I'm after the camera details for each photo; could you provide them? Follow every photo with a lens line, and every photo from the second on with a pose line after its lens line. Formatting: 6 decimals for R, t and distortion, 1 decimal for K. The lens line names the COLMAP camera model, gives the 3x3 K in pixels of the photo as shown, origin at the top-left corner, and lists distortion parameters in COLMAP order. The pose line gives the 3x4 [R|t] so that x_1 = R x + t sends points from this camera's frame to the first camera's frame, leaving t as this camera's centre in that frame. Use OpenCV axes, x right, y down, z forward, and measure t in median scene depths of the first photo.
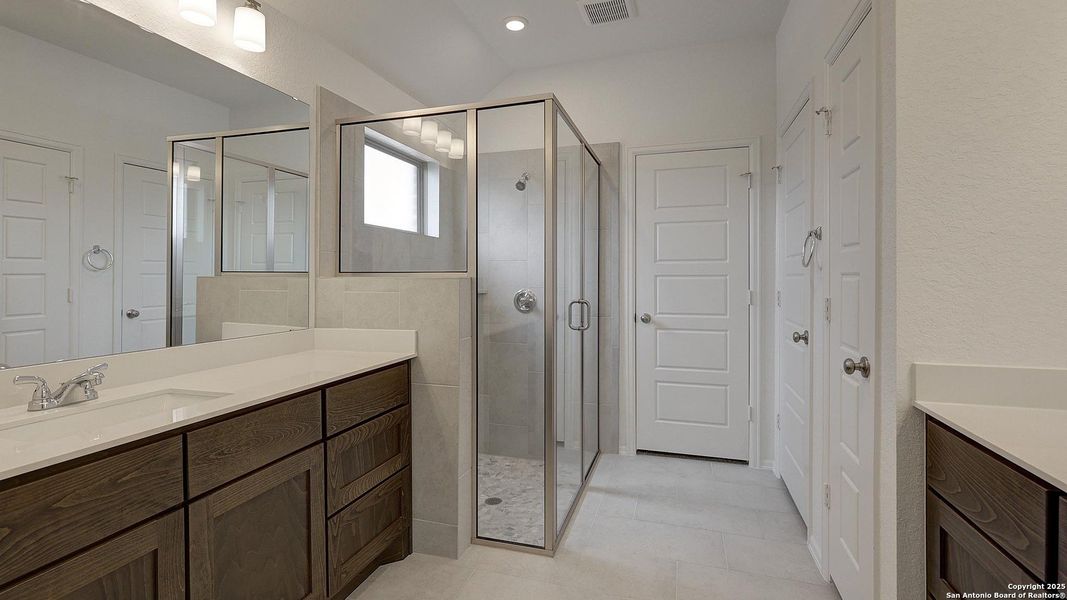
lens RADIAL K [[479.9, 0, 536.0], [0, 479.9, 277.3], [0, 0, 1]] dist [0.008101, -0.000227]
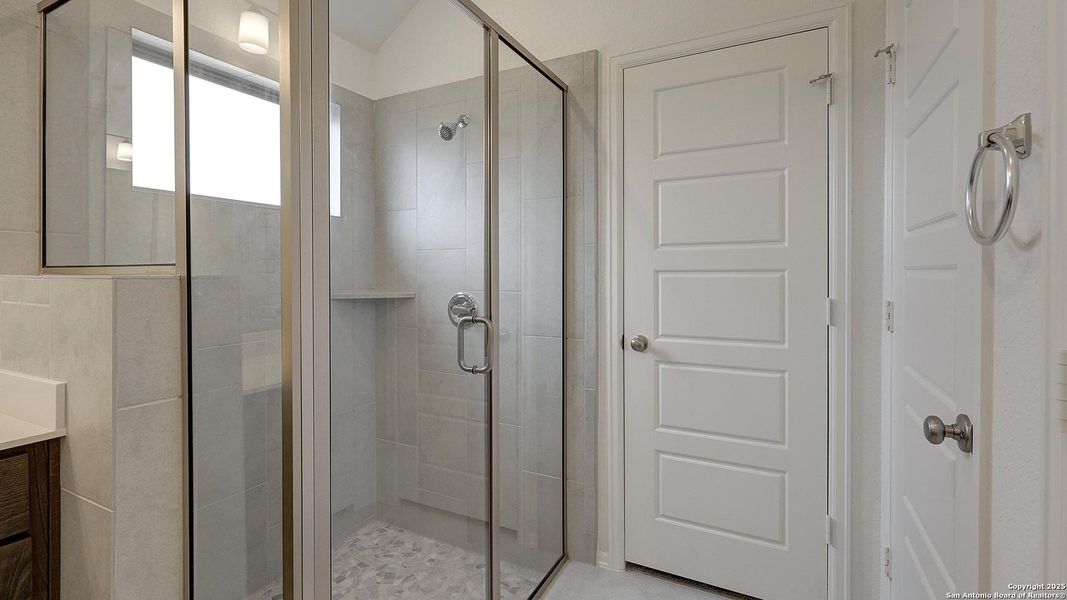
lens RADIAL K [[479.9, 0, 535.8], [0, 479.9, 275.6], [0, 0, 1]] dist [0.008101, -0.000227]
pose [[0.985007, 0.000593, -0.172515, 0.204725], [0.000191, 0.999990, 0.004531, -0.000798], [0.172516, -0.004496, 0.984996, 0.396187]]
